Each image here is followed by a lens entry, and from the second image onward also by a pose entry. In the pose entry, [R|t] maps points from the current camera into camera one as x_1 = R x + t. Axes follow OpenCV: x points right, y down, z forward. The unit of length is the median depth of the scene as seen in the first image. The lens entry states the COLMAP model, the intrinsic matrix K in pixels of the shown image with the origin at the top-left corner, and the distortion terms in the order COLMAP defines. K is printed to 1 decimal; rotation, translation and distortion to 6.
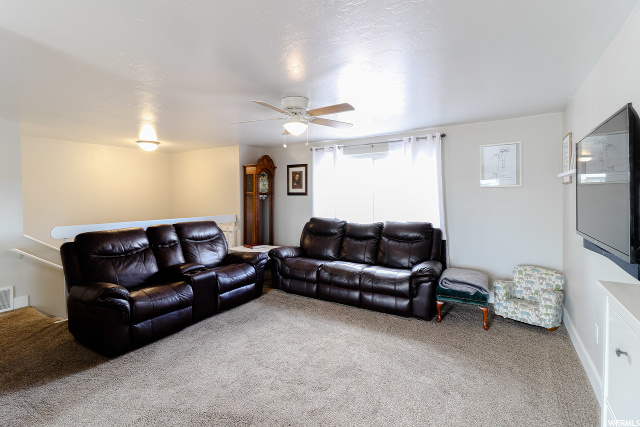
lens RADIAL K [[296.7, 0, 322.1], [0, 296.7, 192.3], [0, 0, 1]] dist [-0.000445, -0.000124]
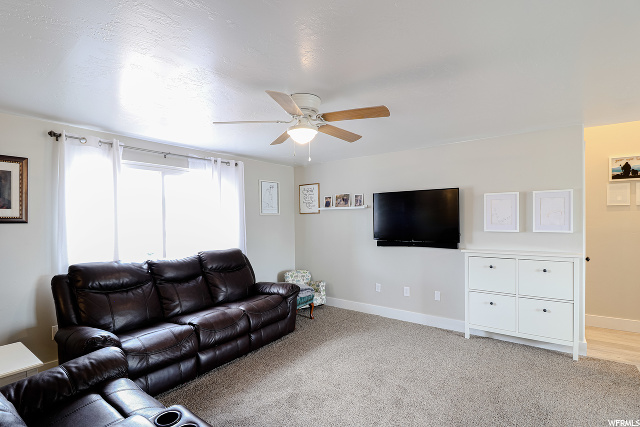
lens RADIAL K [[294.3, 0, 320.0], [0, 294.3, 213.5], [0, 0, 1]] dist [-0.001022, -0.000271]
pose [[0.116944, 0.025416, 0.992813, -0.602495], [0.002628, 0.999661, -0.025900, 0.009482], [-0.993135, 0.005638, 0.116838, 0.608584]]
